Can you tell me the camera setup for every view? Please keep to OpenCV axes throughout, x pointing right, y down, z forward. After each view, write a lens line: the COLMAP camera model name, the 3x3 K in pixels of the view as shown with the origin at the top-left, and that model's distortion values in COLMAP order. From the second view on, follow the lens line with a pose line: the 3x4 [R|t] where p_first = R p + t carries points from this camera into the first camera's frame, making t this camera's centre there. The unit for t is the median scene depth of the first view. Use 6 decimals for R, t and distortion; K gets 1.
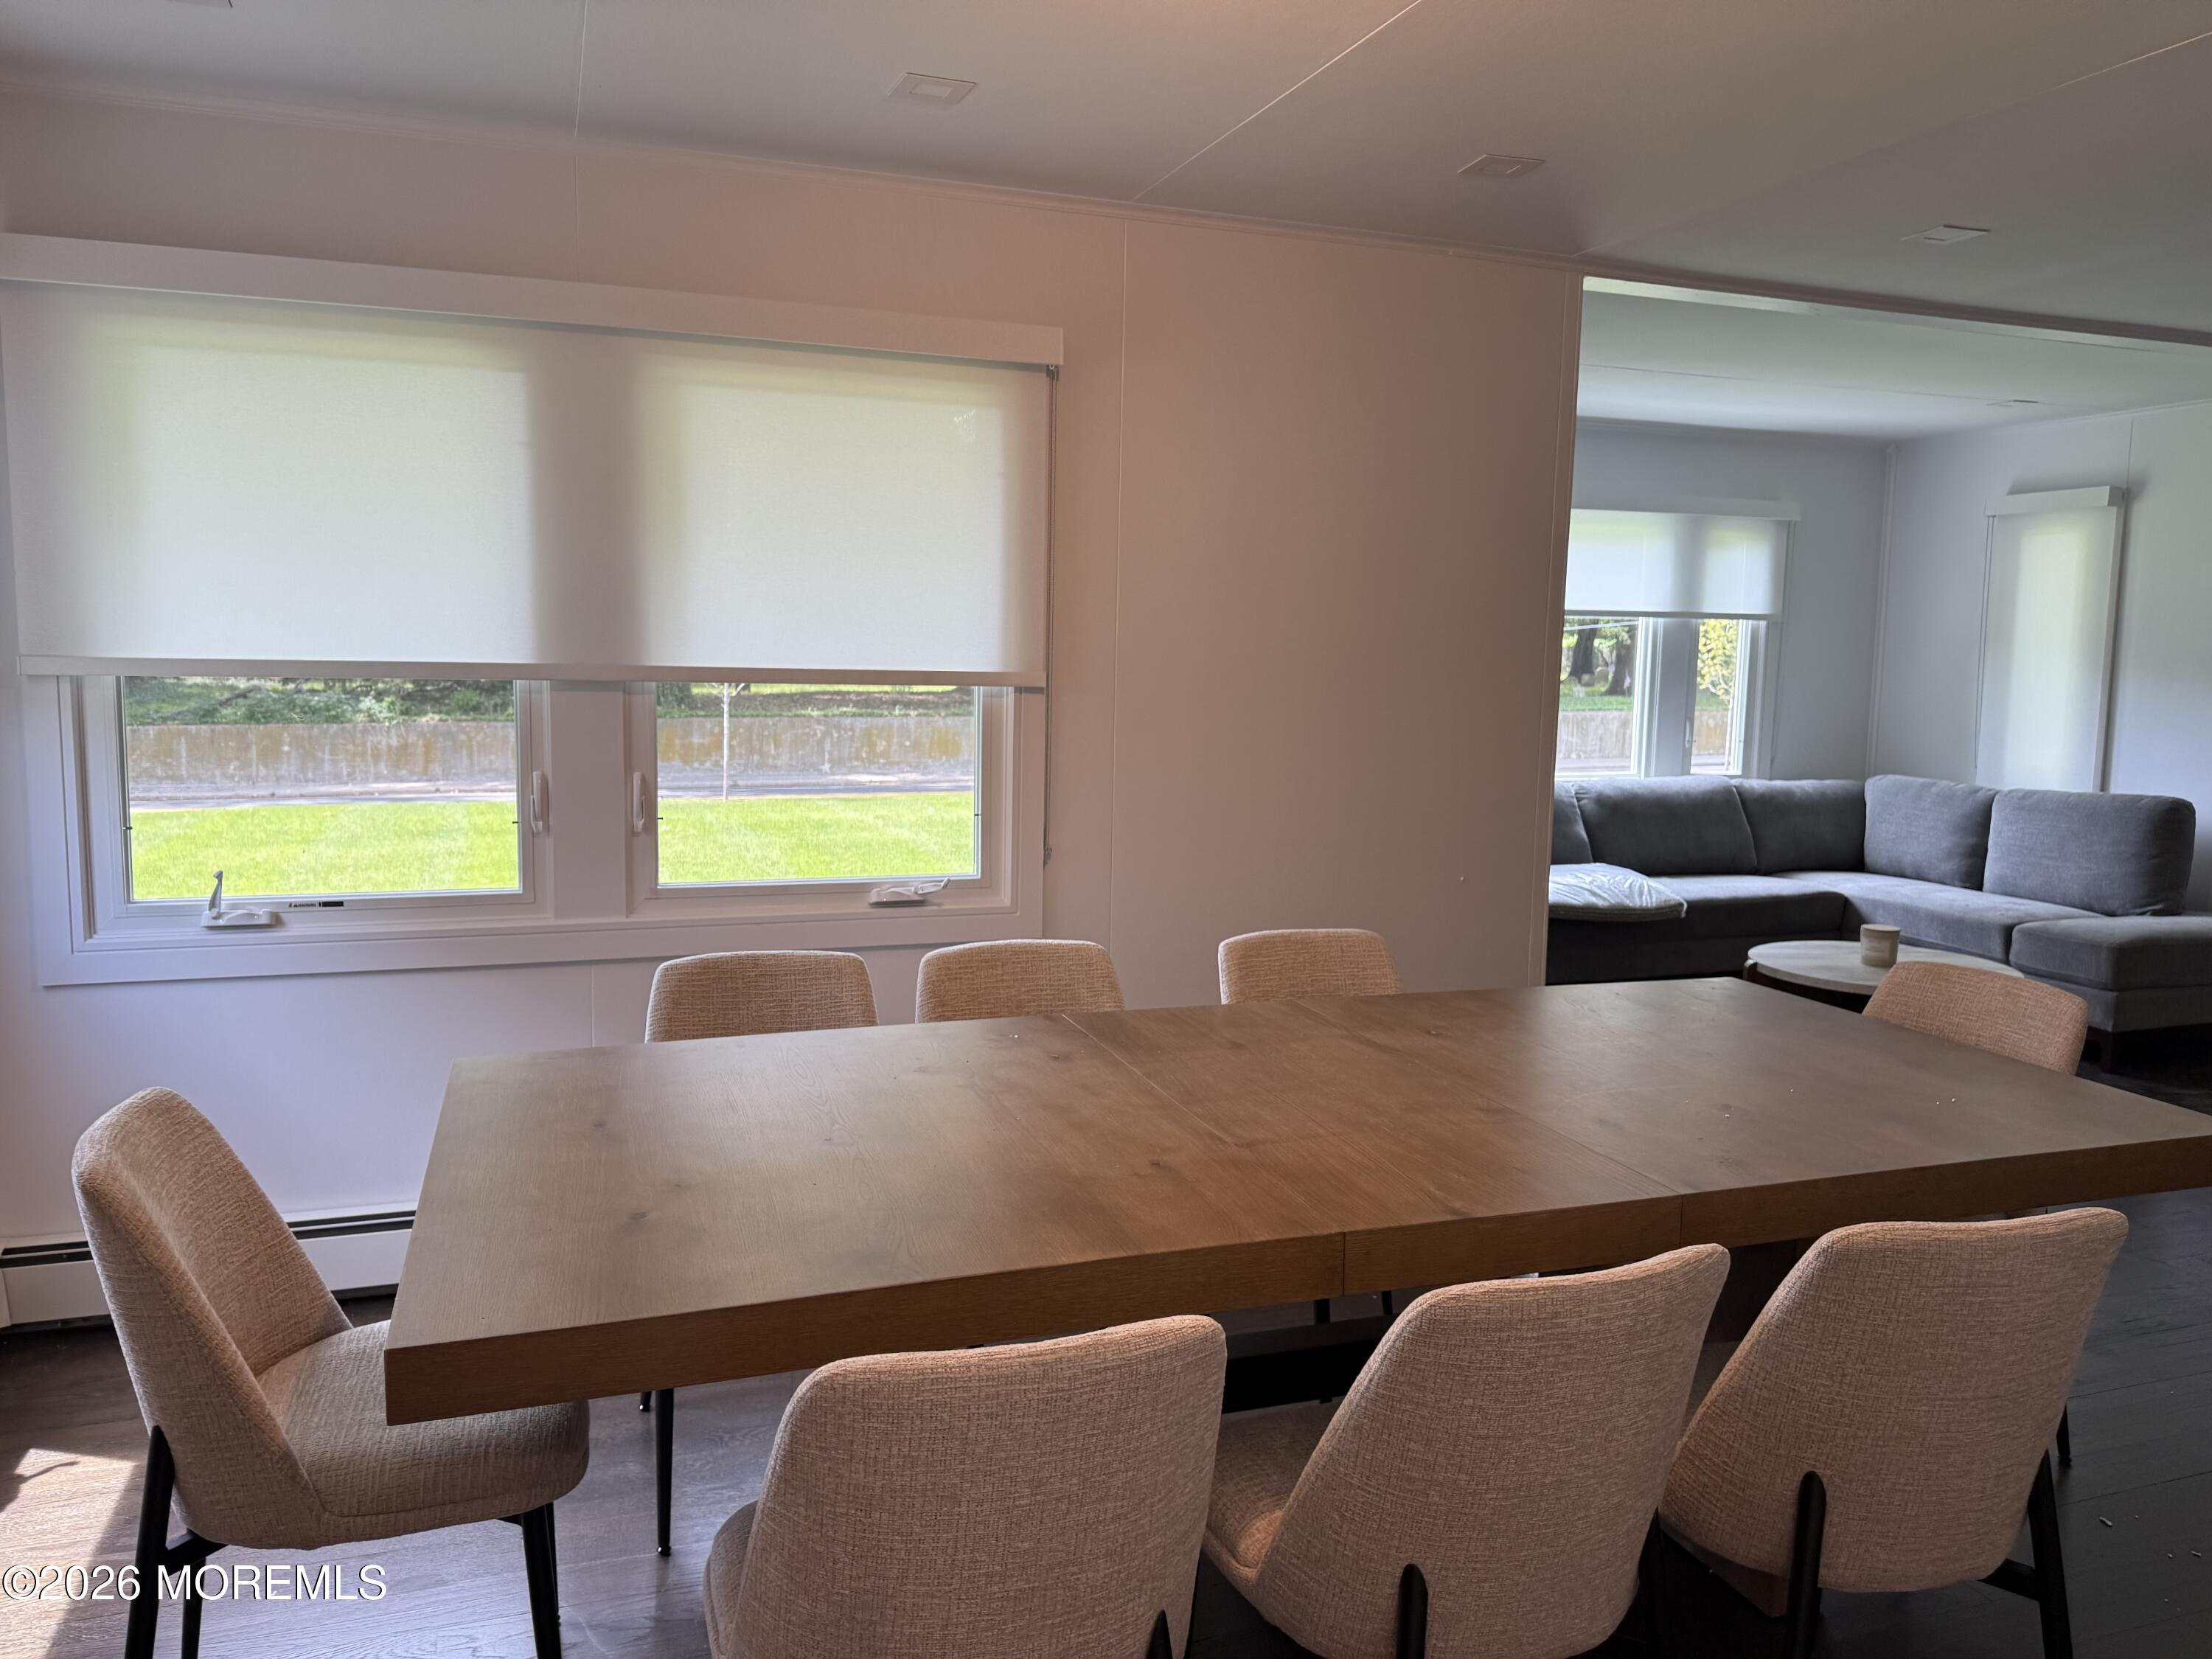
lens RADIAL K [[1571.7, 0, 1106.7], [0, 1571.7, 818.4], [0, 0, 1]] dist [0.053091, -0.047176]
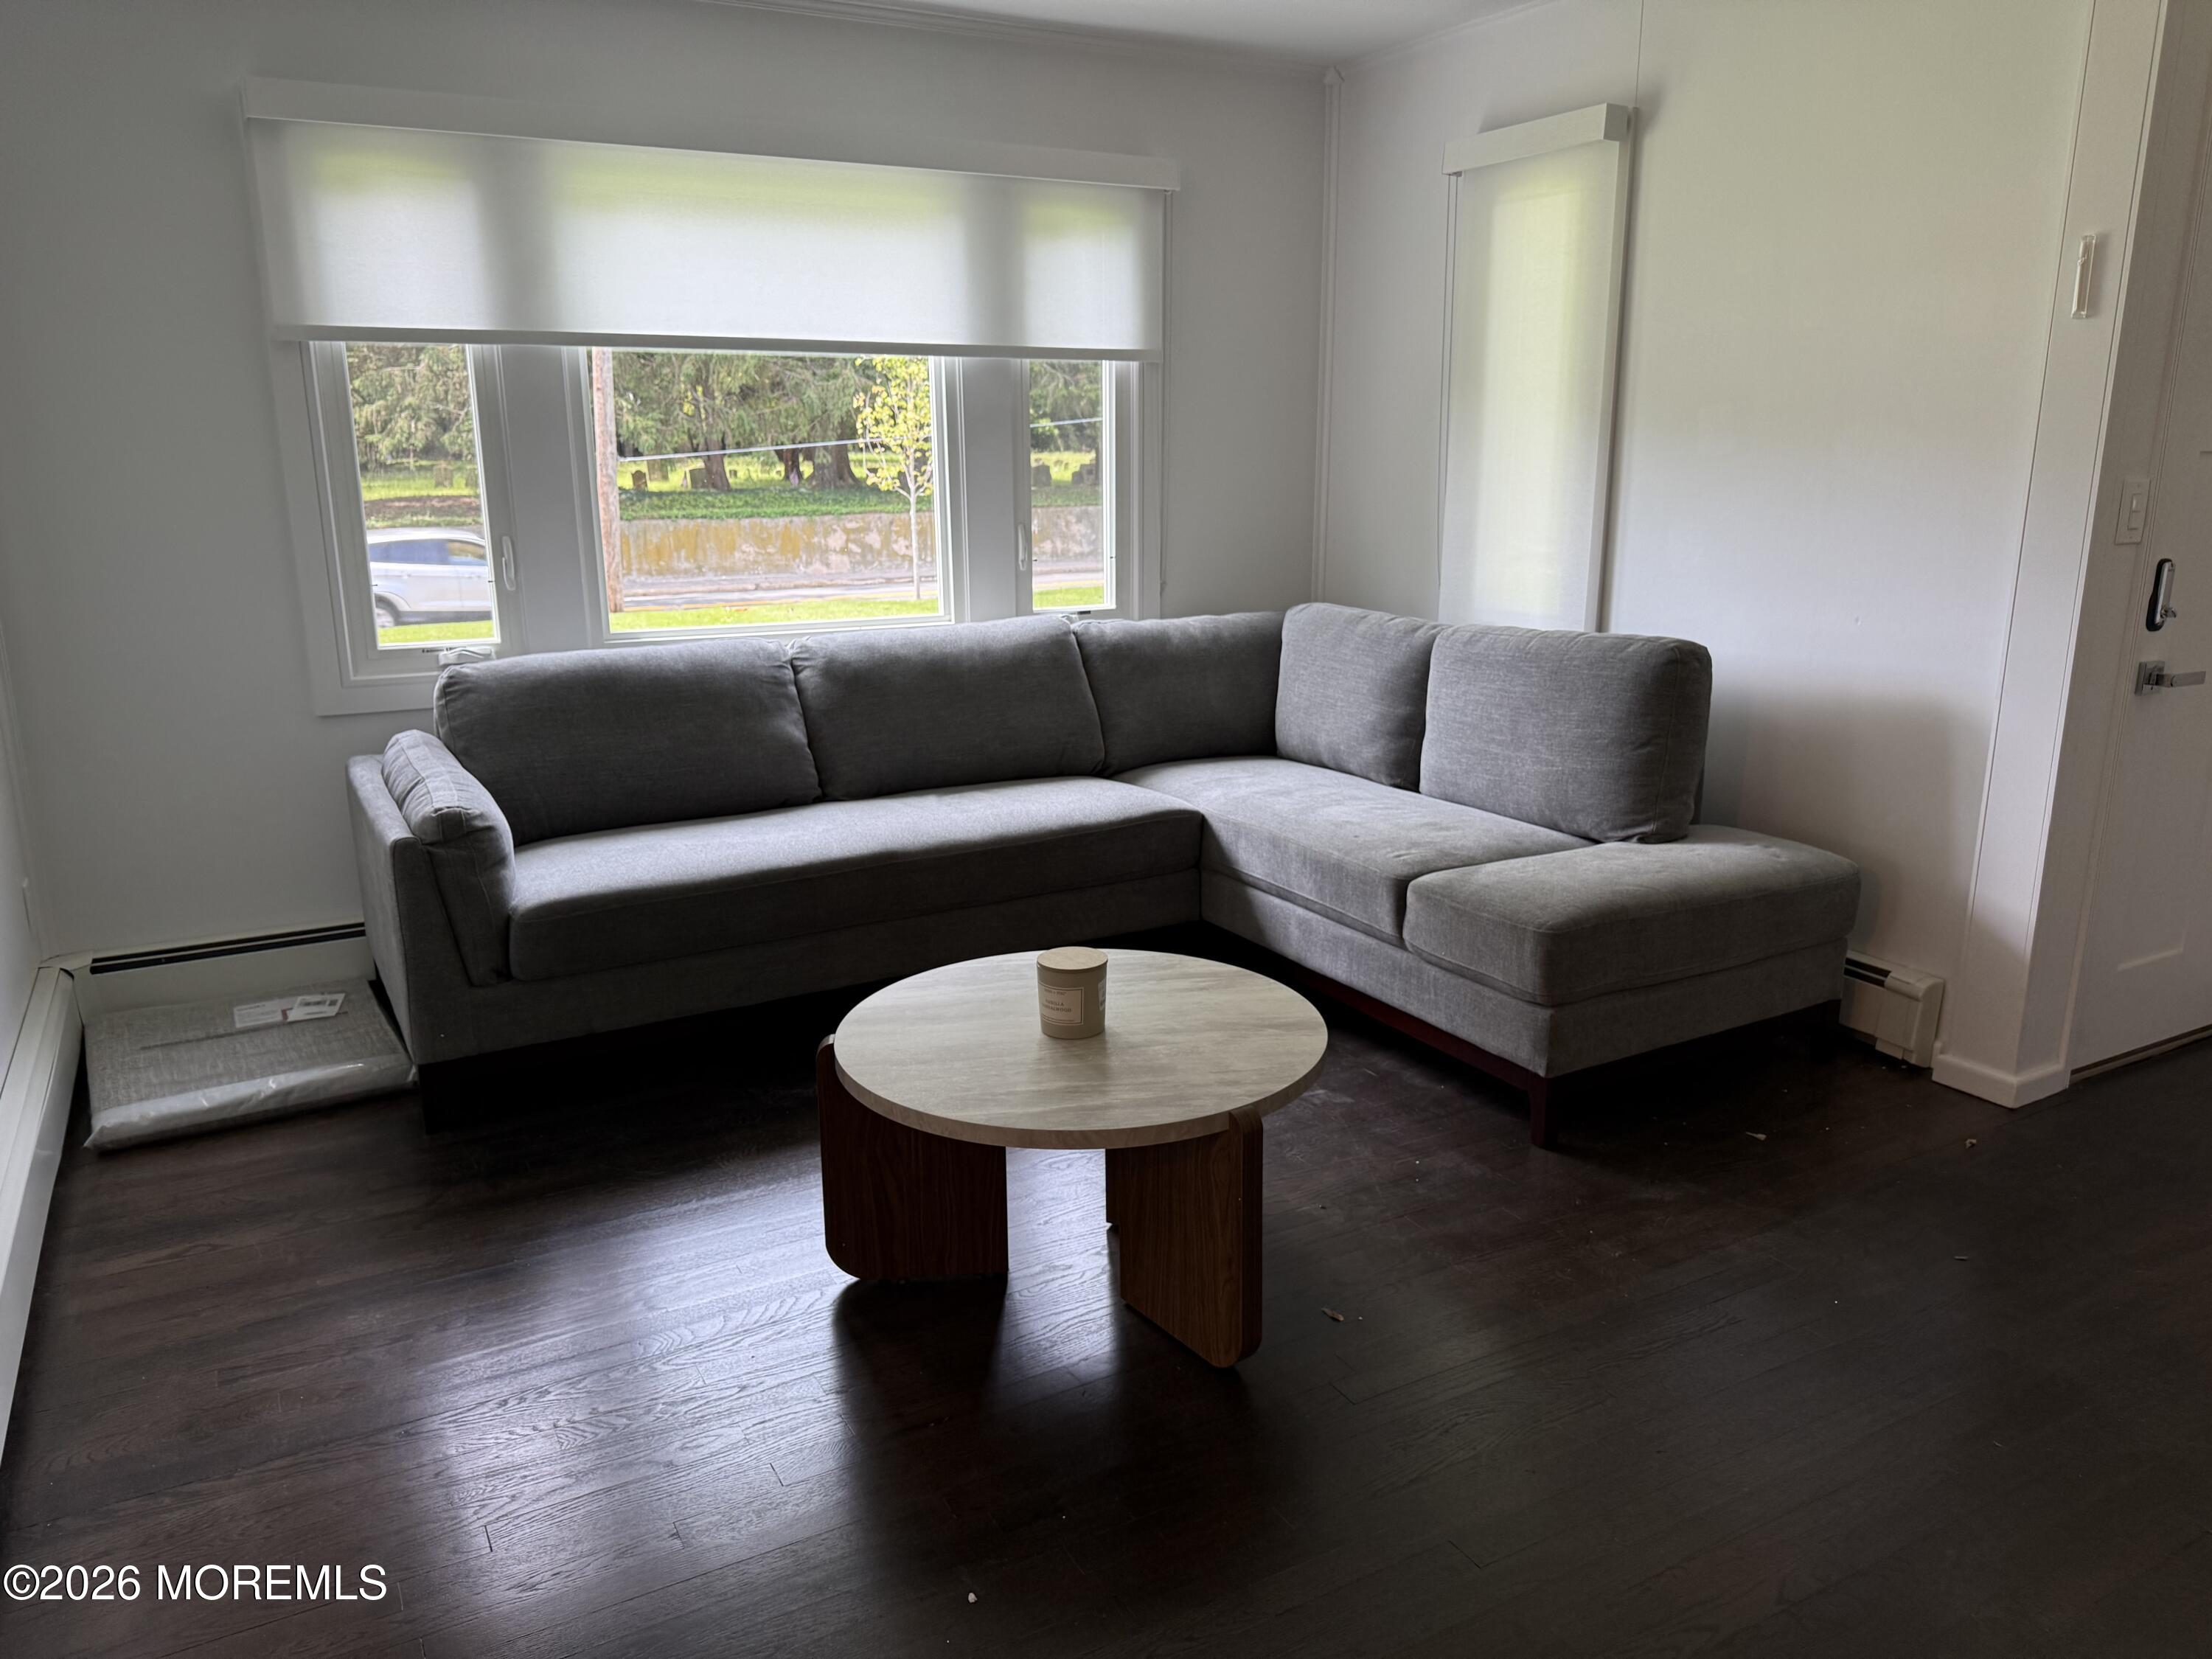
lens RADIAL K [[1571.7, 0, 1095.9], [0, 1571.7, 828.3], [0, 0, 1]] dist [0.053091, -0.047176]
pose [[0.987697, -0.064217, 0.142587, 0.330393], [0.044359, 0.989394, 0.138318, -0.030956], [-0.149957, -0.130291, 0.980070, 0.402469]]
